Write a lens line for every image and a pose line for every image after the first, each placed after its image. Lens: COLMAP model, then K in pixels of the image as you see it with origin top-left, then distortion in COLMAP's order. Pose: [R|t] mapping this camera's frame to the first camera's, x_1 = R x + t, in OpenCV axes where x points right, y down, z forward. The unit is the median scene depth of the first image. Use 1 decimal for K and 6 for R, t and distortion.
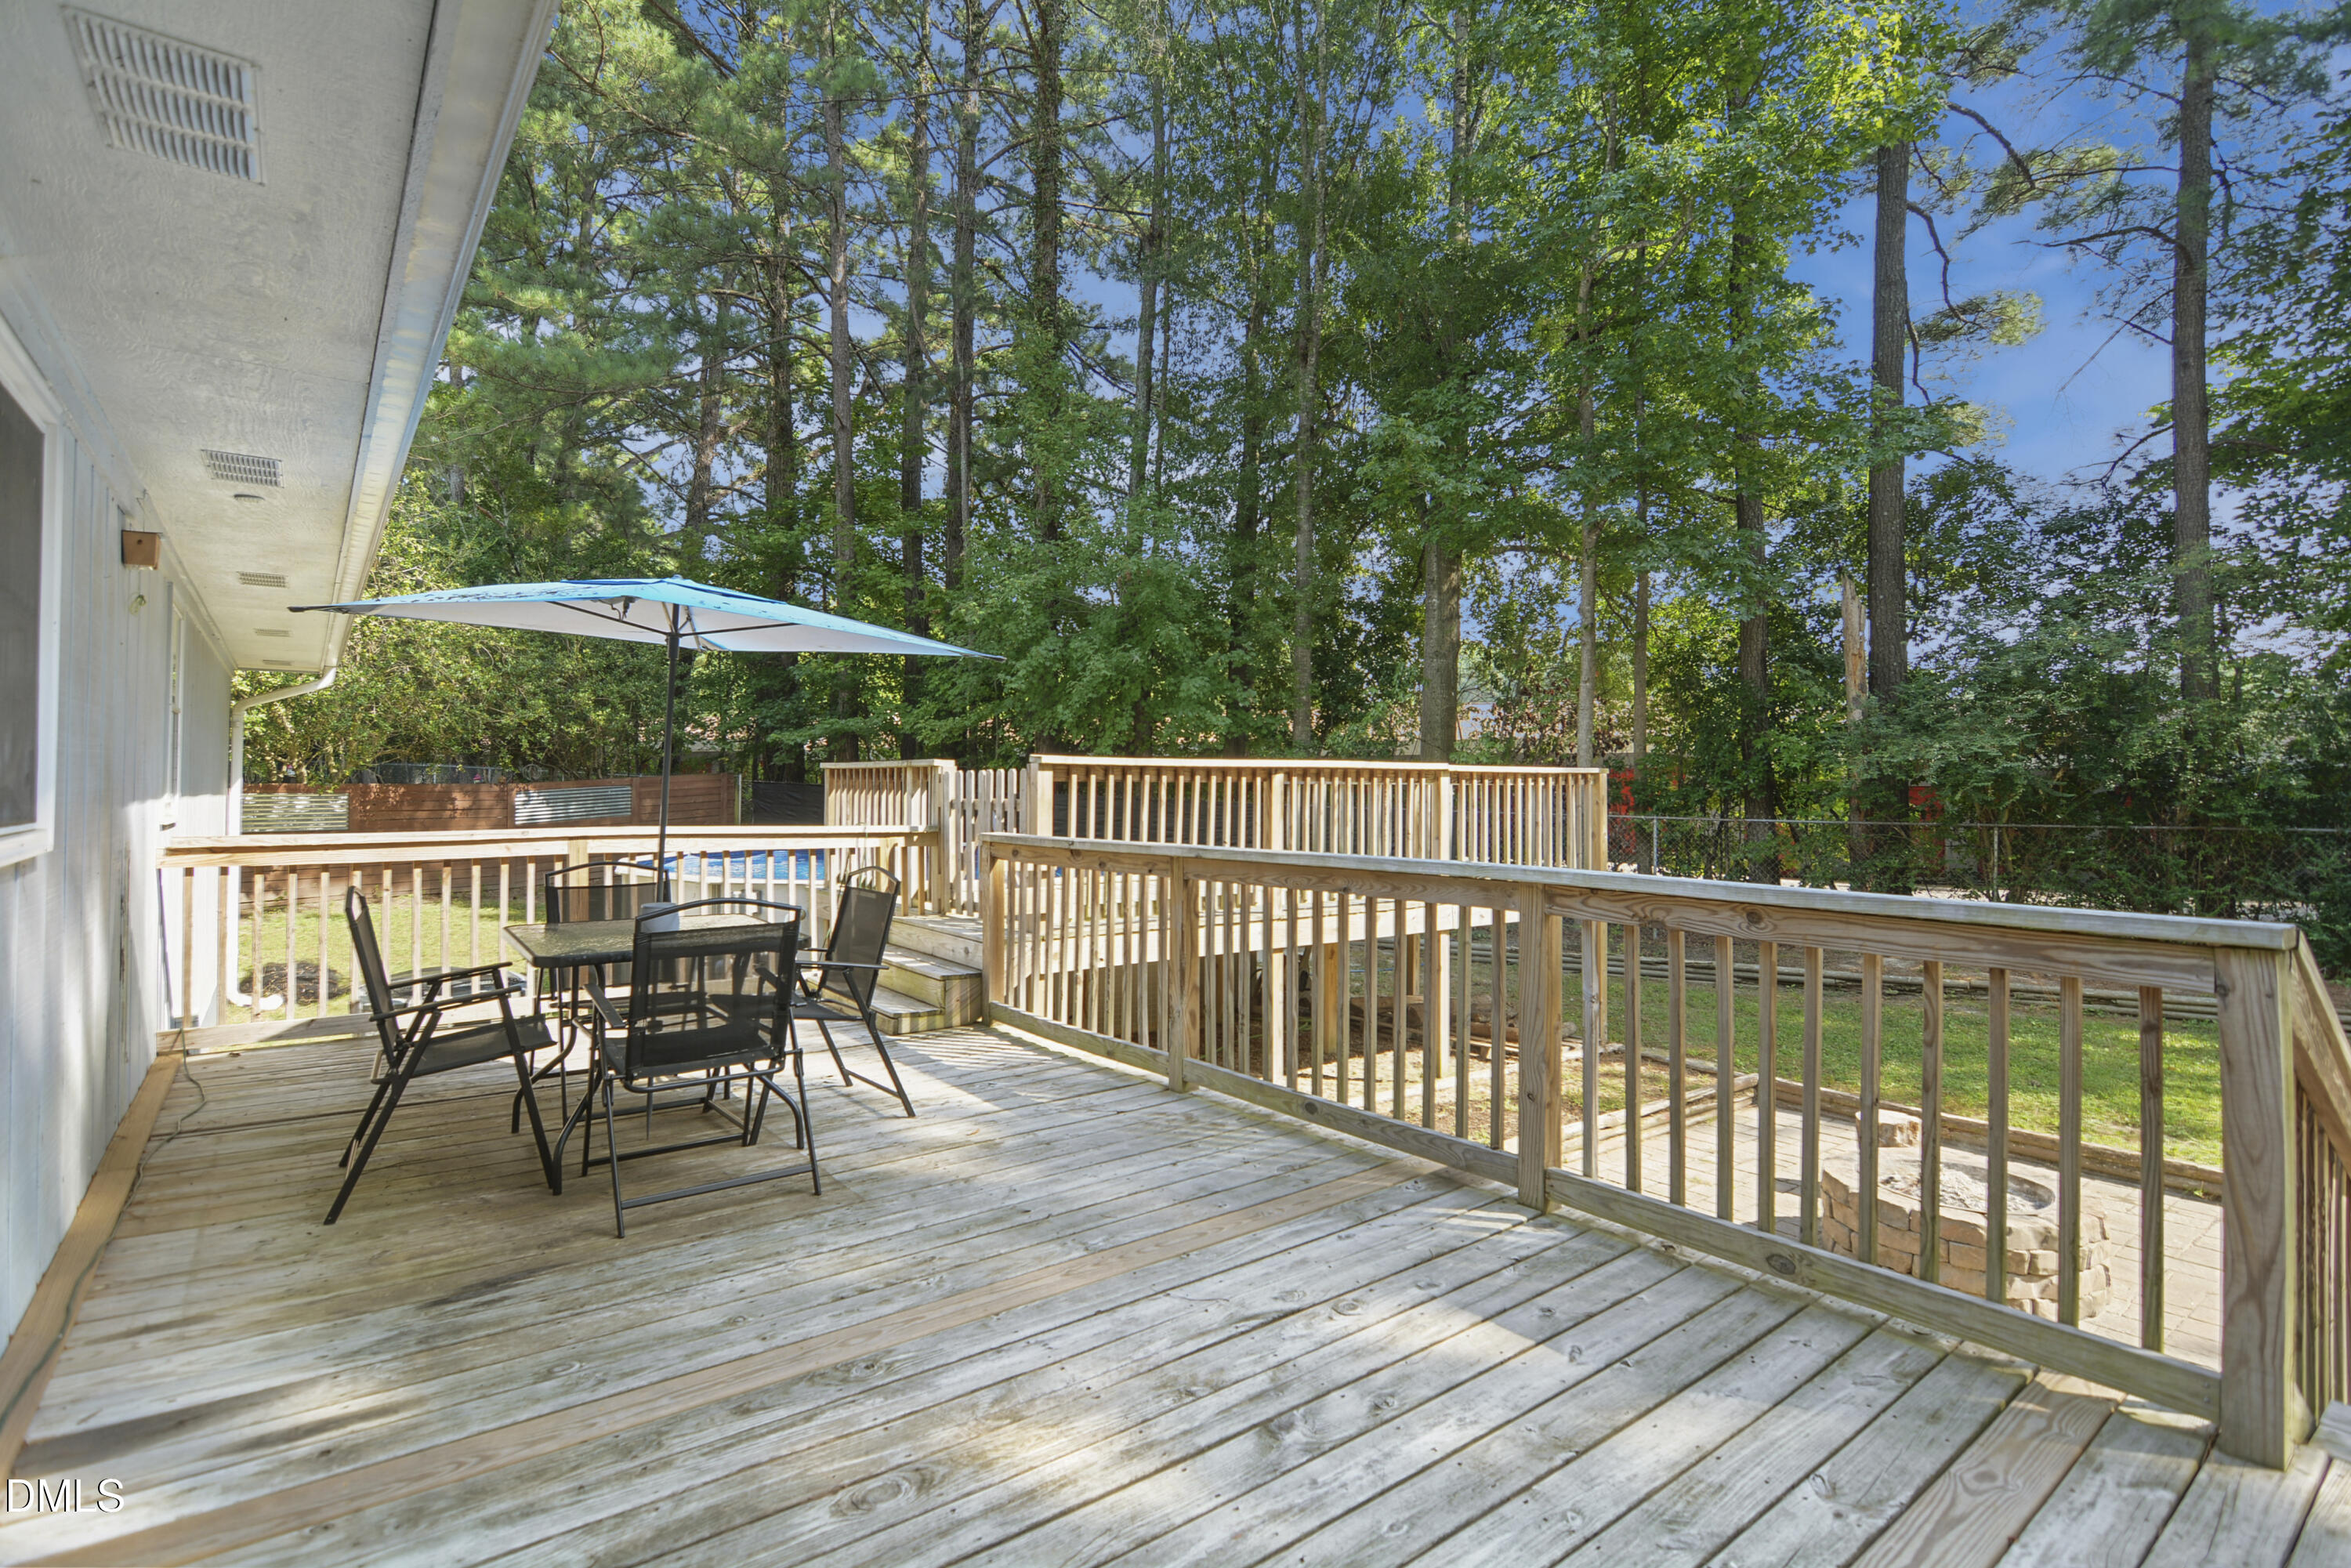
lens RADIAL K [[1150.7, 0, 1170.5], [0, 1150.7, 778.3], [0, 0, 1]] dist [-0.024250, 0.002300]
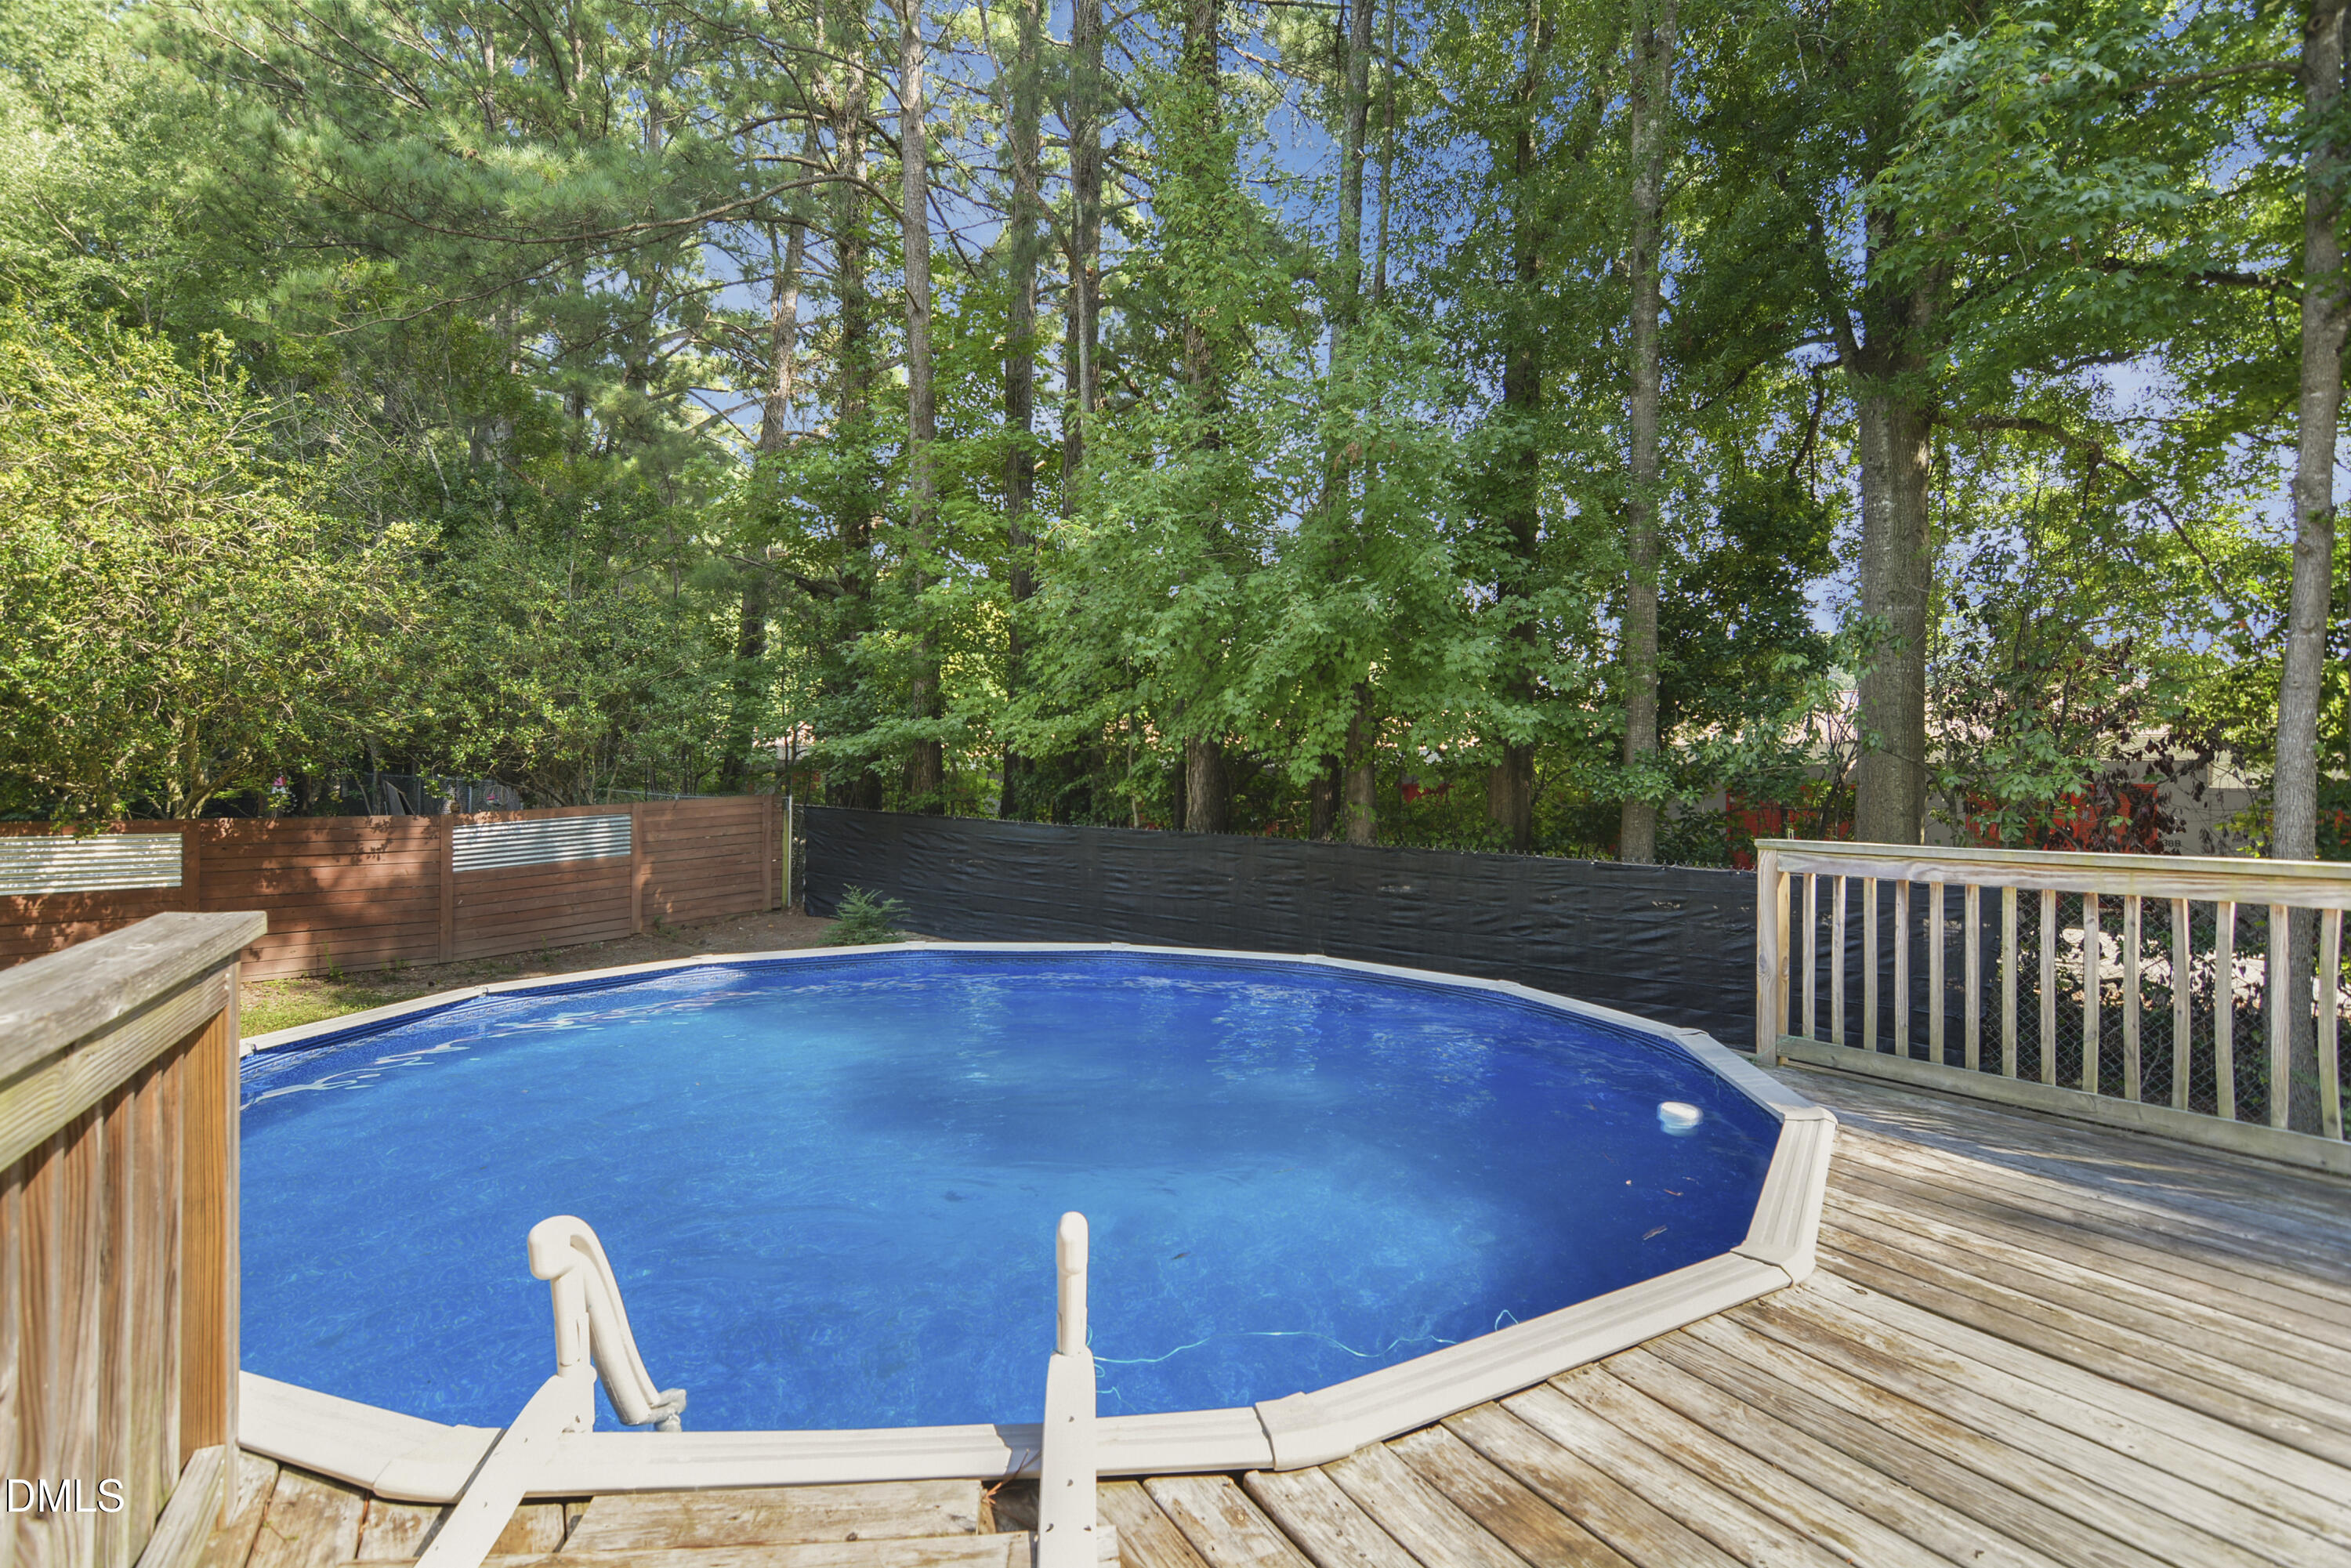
lens RADIAL K [[1150.7, 0, 1164.3], [0, 1150.7, 774.8], [0, 0, 1]] dist [-0.024250, 0.002300]
pose [[0.990441, 0.000057, -0.137938, -0.202989], [-0.000757, 0.999987, -0.005025, -0.082082], [0.137936, 0.005081, 0.990428, 1.782869]]
